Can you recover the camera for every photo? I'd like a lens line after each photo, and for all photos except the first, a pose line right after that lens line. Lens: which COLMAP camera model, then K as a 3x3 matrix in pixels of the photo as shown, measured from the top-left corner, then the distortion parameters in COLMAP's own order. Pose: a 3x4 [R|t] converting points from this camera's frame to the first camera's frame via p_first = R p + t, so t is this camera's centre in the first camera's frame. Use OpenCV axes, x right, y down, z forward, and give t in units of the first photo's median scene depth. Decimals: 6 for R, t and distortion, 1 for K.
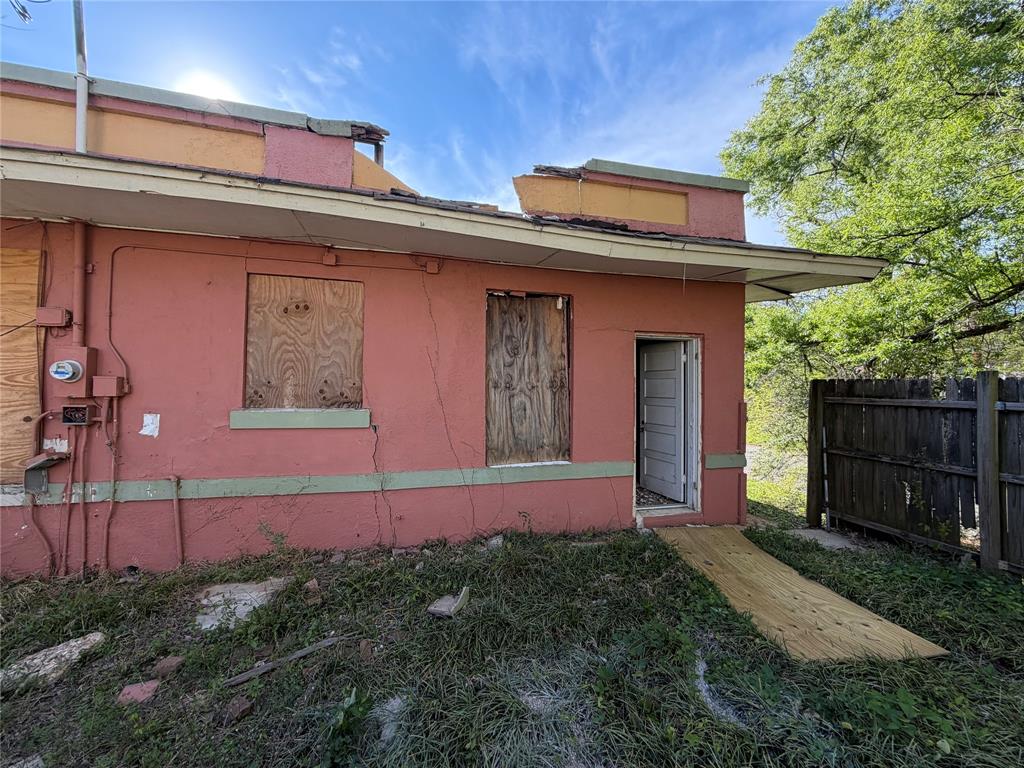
lens RADIAL K [[406.3, 0, 512.9], [0, 406.3, 384.1], [0, 0, 1]] dist [-0.000646, 0.000381]
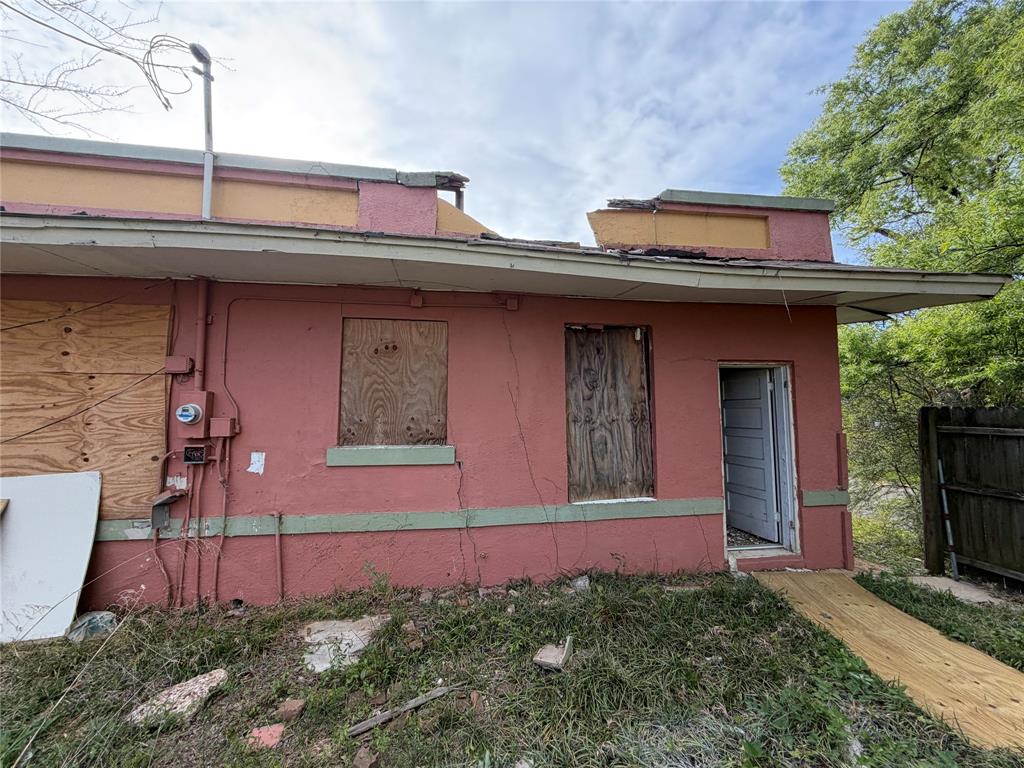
lens RADIAL K [[406.3, 0, 508.4], [0, 406.3, 382.5], [0, 0, 1]] dist [-0.000646, 0.000381]
pose [[0.994579, -0.021158, -0.101808, -0.117828], [0.015114, 0.998098, -0.059773, -0.034268], [0.102879, 0.057911, 0.993007, -0.000737]]
